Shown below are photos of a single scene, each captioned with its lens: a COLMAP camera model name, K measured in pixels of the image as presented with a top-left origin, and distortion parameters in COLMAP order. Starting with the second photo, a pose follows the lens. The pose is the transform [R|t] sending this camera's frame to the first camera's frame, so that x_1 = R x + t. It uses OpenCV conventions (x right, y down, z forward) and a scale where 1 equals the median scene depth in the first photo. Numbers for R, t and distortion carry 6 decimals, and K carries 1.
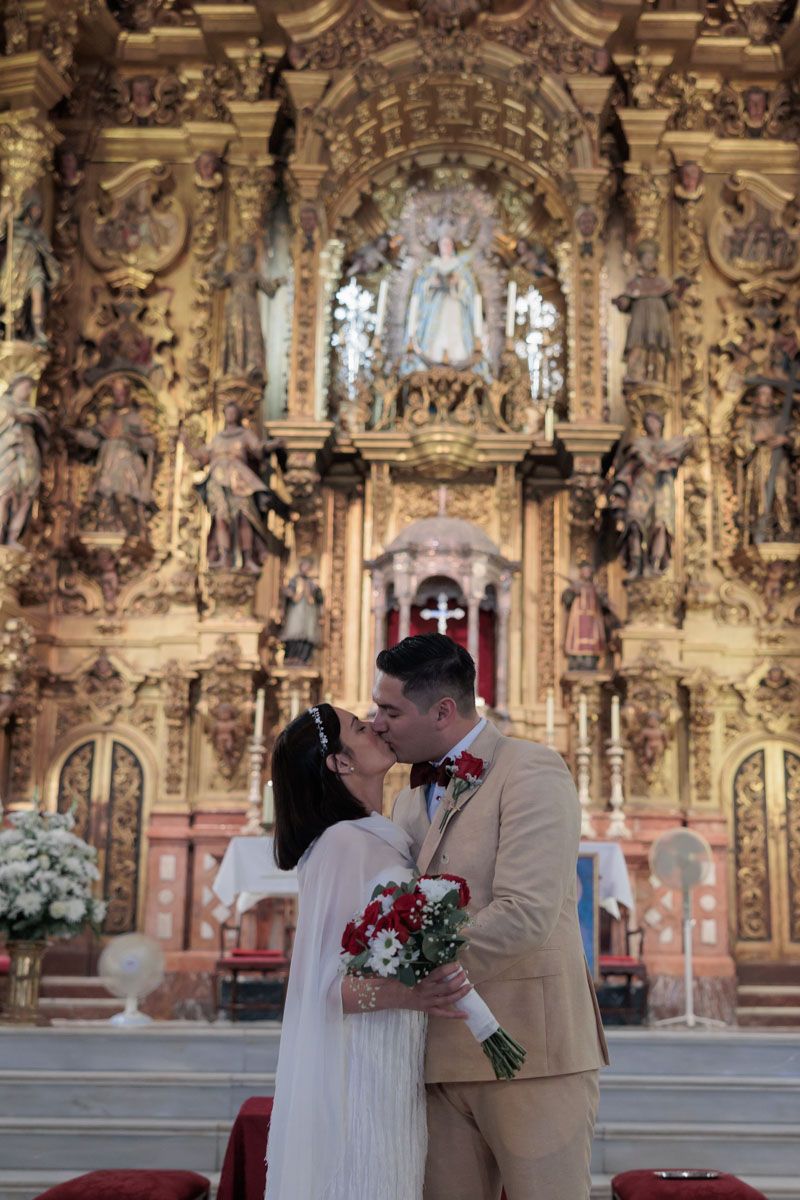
lens RADIAL K [[1626.2, 0, 437.6], [0, 1626.2, 636.2], [0, 0, 1]] dist [0.027471, 0.027203]
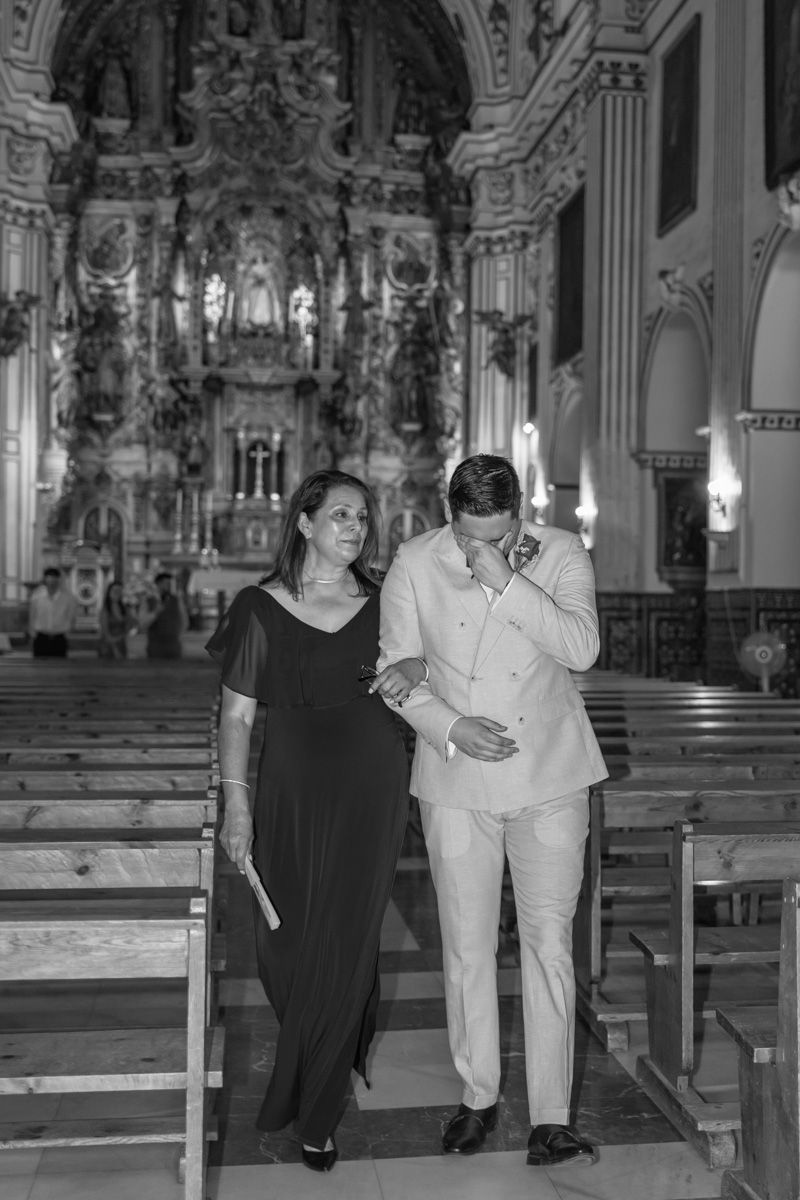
lens RADIAL K [[1626.2, 0, 437.6], [0, 1626.2, 636.2], [0, 0, 1]] dist [0.027471, 0.027203]
pose [[0.990999, -0.001800, 0.133859, -0.052929], [-0.031021, 0.969606, 0.242697, -0.311588], [-0.130228, -0.244665, 0.960822, -1.203722]]
